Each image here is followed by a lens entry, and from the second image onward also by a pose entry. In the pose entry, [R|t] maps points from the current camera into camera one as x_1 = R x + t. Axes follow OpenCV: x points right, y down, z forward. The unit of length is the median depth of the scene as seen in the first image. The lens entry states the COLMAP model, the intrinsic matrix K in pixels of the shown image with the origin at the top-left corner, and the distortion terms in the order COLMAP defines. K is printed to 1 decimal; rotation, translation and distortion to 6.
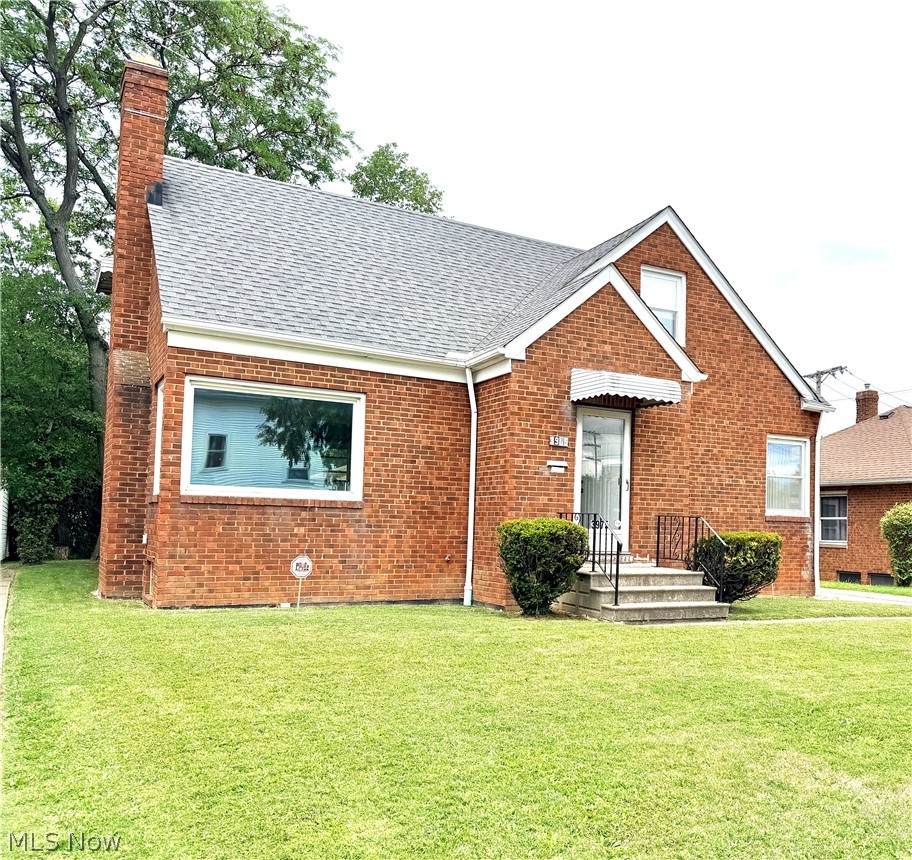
lens RADIAL K [[977.5, 0, 458.8], [0, 977.5, 473.7], [0, 0, 1]] dist [0.105901, 0.000000]
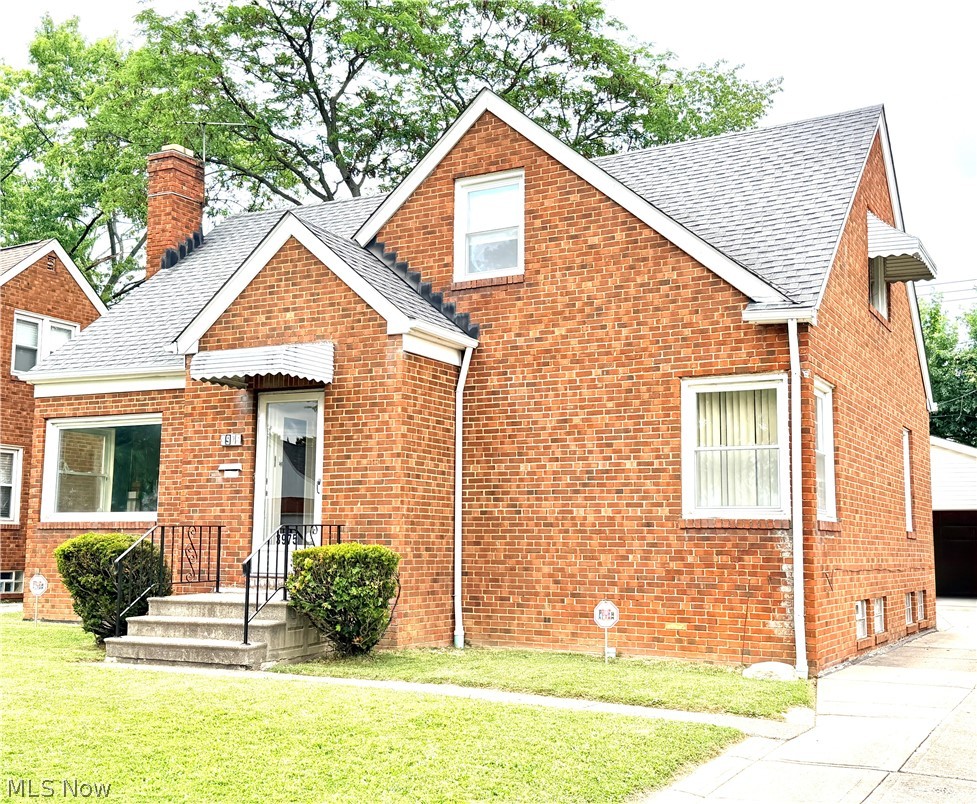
lens RADIAL K [[1107.3, 0, 488.2], [0, 1107.3, 402.5], [0, 0, 1]] dist [0.108785, 0.000000]
pose [[0.486279, -0.128579, -0.864291, 0.966107], [0.045732, 0.991504, -0.121774, 0.056947], [0.872606, 0.019691, 0.488028, 0.676398]]
